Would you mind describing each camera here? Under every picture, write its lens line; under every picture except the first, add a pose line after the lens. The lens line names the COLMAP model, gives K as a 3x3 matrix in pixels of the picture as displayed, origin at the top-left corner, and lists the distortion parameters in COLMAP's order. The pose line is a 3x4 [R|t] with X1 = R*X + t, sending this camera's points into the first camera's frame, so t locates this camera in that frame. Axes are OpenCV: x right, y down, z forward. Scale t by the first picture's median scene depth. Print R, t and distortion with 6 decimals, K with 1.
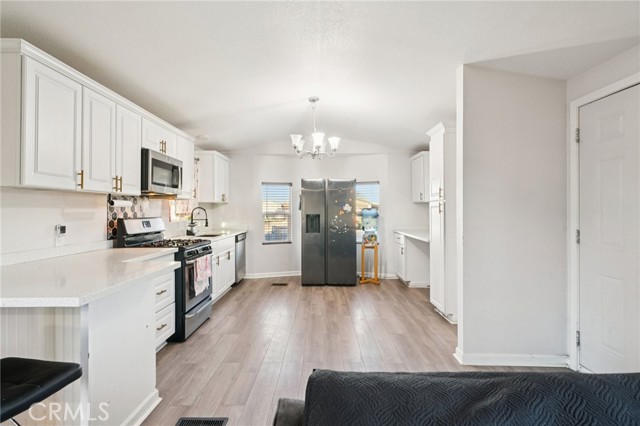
lens RADIAL K [[315.5, 0, 319.4], [0, 315.5, 208.0], [0, 0, 1]] dist [0.001750, 0.000250]
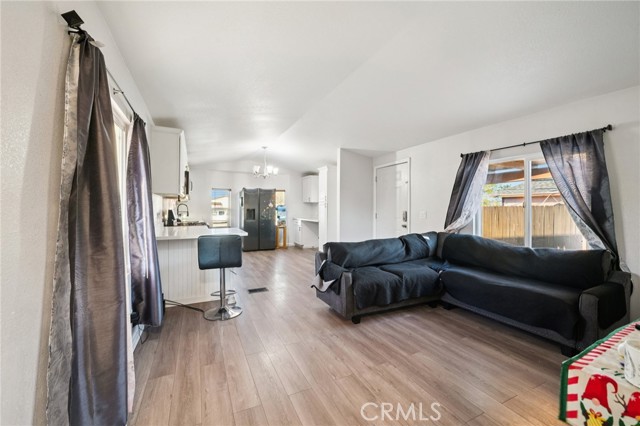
lens RADIAL K [[254.5, 0, 316.3], [0, 254.5, 209.8], [0, 0, 1]] dist [0.000911, 0.000044]
pose [[0.899233, -0.001608, 0.437468, -0.368040], [-0.004780, 0.999897, 0.013501, 0.006636], [-0.437444, -0.014231, 0.899133, -0.456023]]
